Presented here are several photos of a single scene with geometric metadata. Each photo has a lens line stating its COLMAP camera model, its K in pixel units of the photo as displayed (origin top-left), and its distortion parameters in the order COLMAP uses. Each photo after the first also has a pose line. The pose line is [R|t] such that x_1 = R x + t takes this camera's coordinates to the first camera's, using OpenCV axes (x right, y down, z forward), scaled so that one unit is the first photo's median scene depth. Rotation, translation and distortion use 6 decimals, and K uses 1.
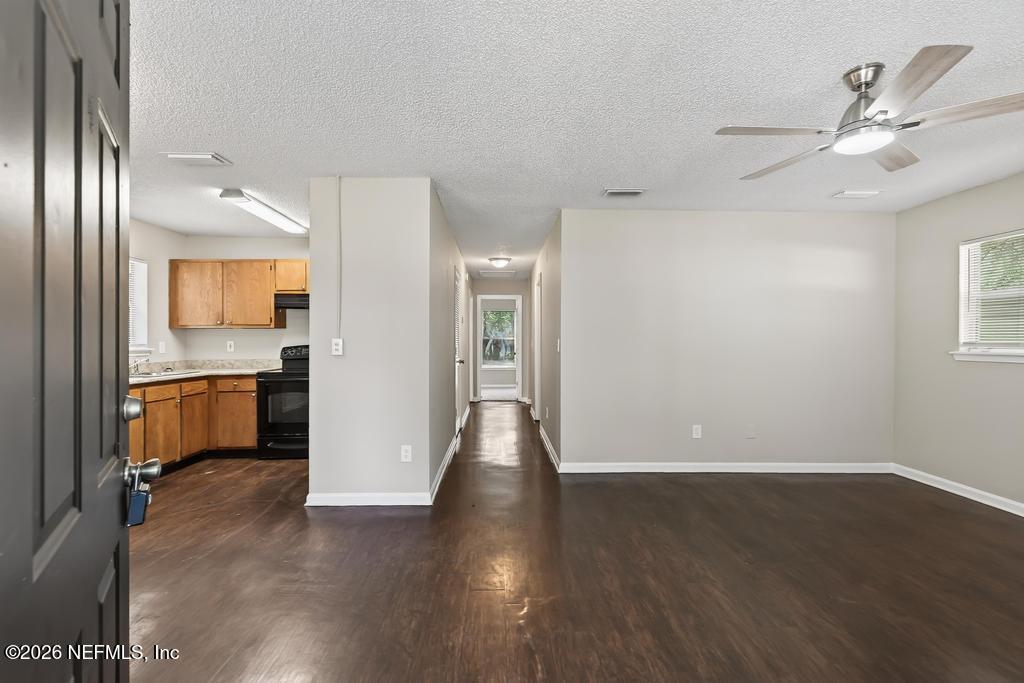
lens RADIAL K [[474.4, 0, 508.5], [0, 474.4, 341.1], [0, 0, 1]] dist [0.008021, -0.003346]
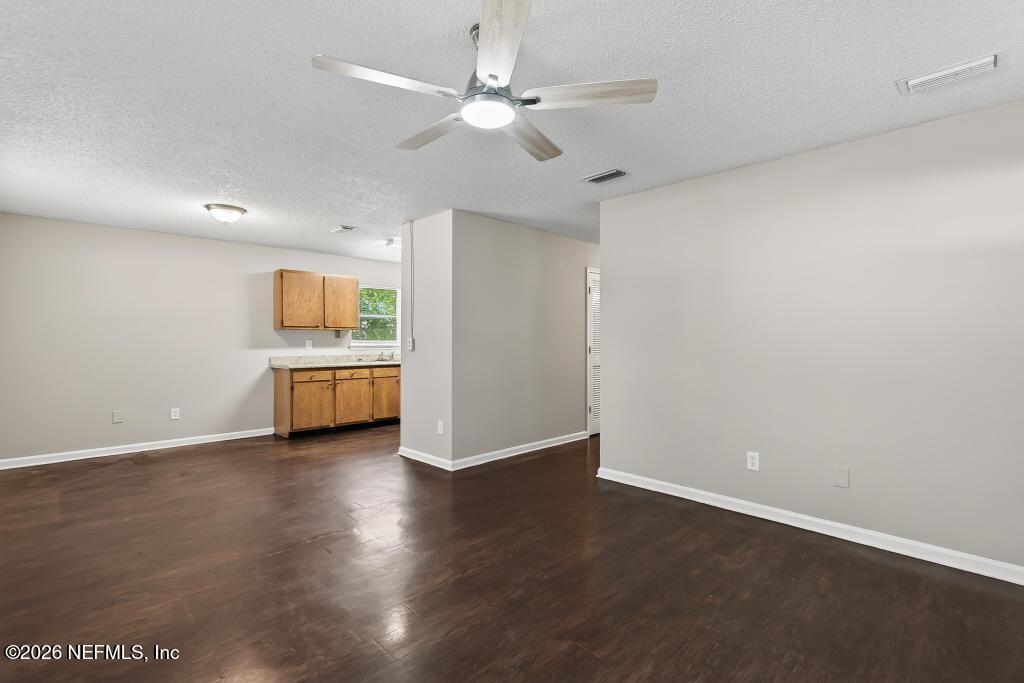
lens RADIAL K [[474.4, 0, 510.4], [0, 474.4, 344.5], [0, 0, 1]] dist [0.008021, -0.003346]
pose [[0.684151, 0.007441, -0.729302, 0.618797], [-0.000426, 0.999952, 0.009802, -0.000043], [0.729340, -0.006396, 0.684122, 0.190572]]
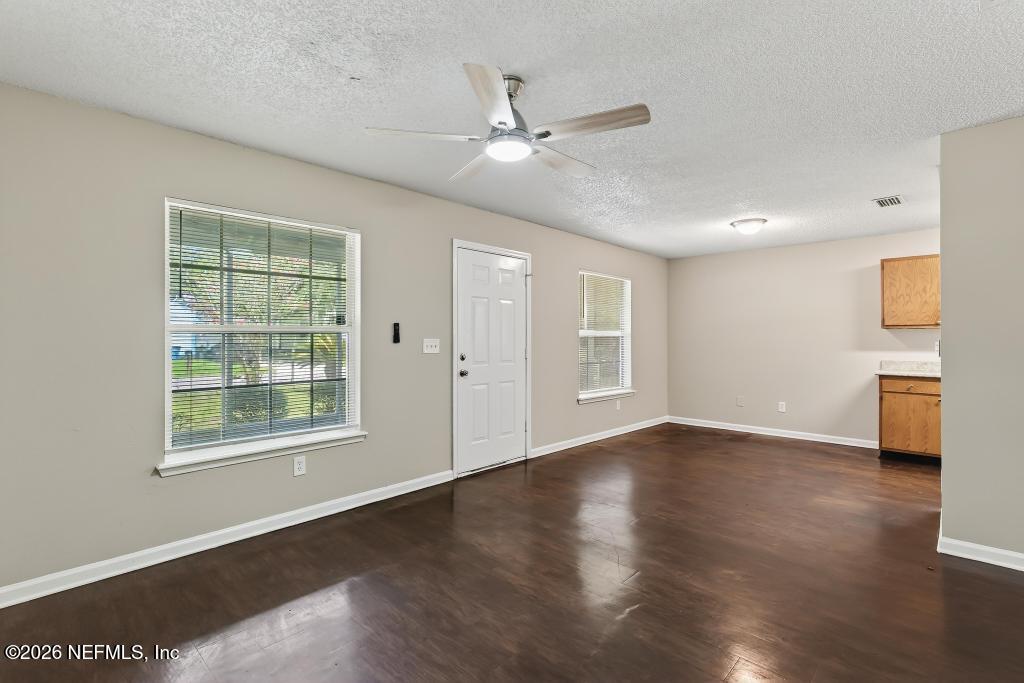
lens RADIAL K [[474.4, 0, 522.6], [0, 474.4, 335.9], [0, 0, 1]] dist [0.008021, -0.003346]
pose [[-0.693809, -0.009127, -0.720102, 0.639487], [-0.003823, 0.999952, -0.008991, 0.000828], [0.720149, -0.003486, -0.693810, 0.765673]]
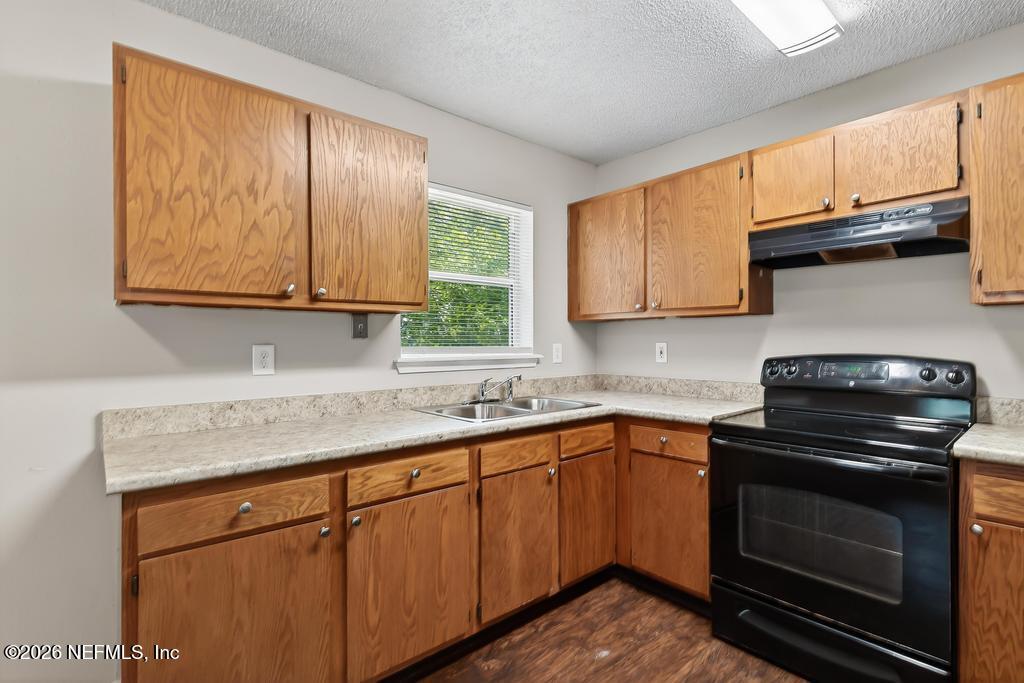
lens RADIAL K [[474.4, 0, 513.1], [0, 474.4, 338.9], [0, 0, 1]] dist [0.008021, -0.003346]
pose [[0.641194, 0.000863, -0.767378, -0.321933], [-0.000782, 1.000000, 0.000471, -0.005087], [0.767378, 0.000298, 0.641194, 0.603544]]
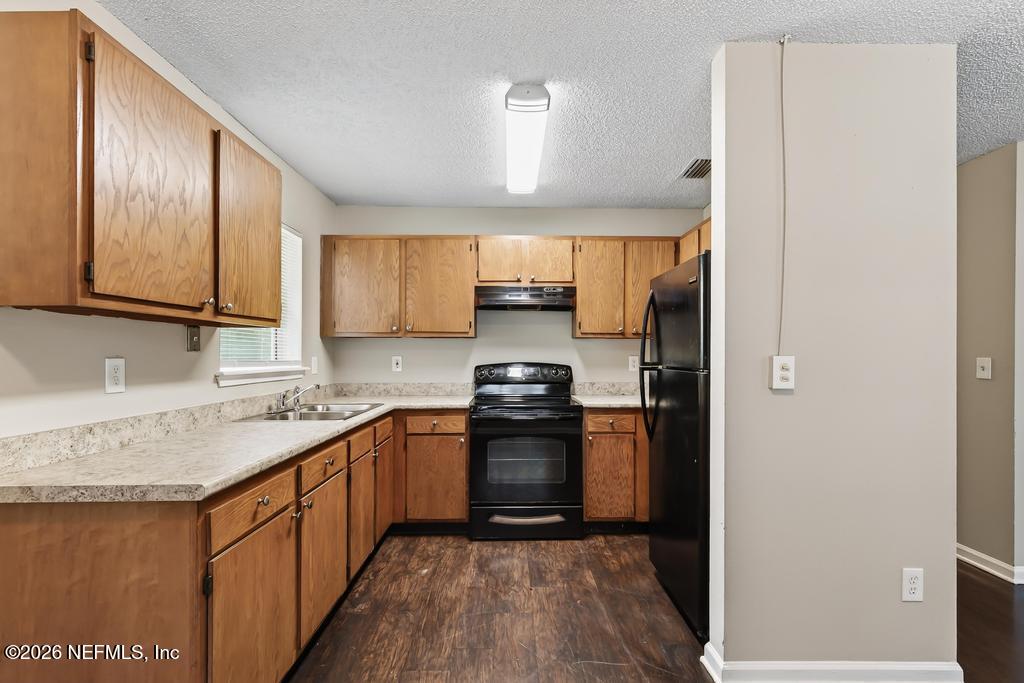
lens RADIAL K [[474.4, 0, 499.9], [0, 474.4, 352.9], [0, 0, 1]] dist [0.008021, -0.003346]
pose [[0.999753, 0.005640, -0.021509, -0.472182], [-0.005714, 0.999978, -0.003367, -0.003895], [0.021489, 0.003489, 0.999763, 0.352809]]
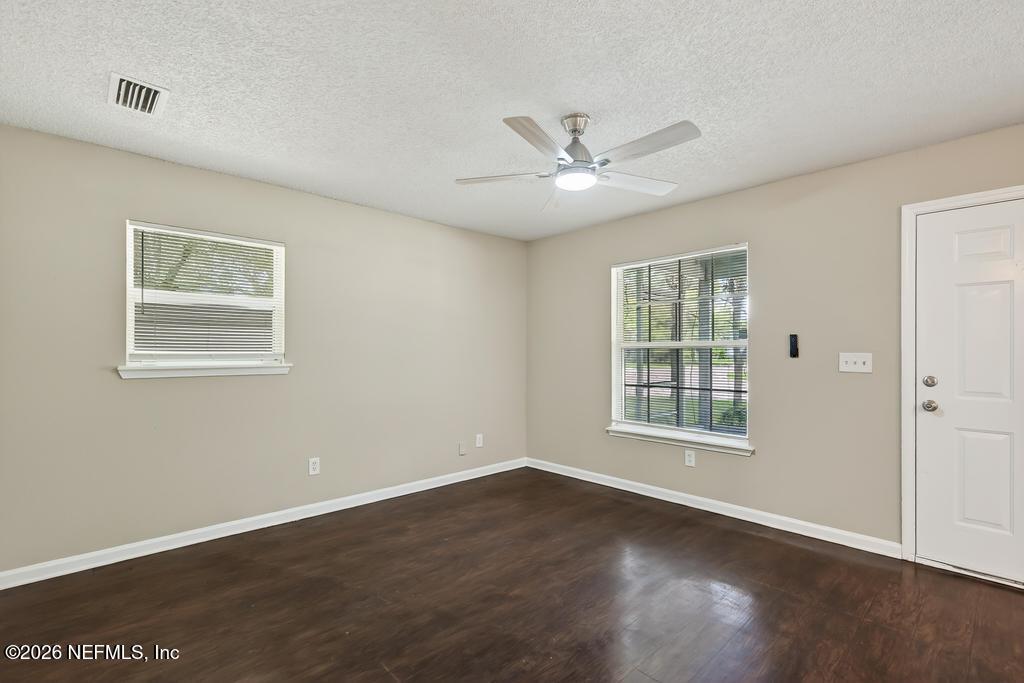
lens RADIAL K [[474.4, 0, 509.8], [0, 474.4, 343.8], [0, 0, 1]] dist [0.008021, -0.003346]
pose [[-0.670719, 0.003061, 0.741705, -0.004179], [-0.002012, 0.999980, -0.005946, -0.008057], [-0.741708, -0.005480, -0.670700, 0.832641]]
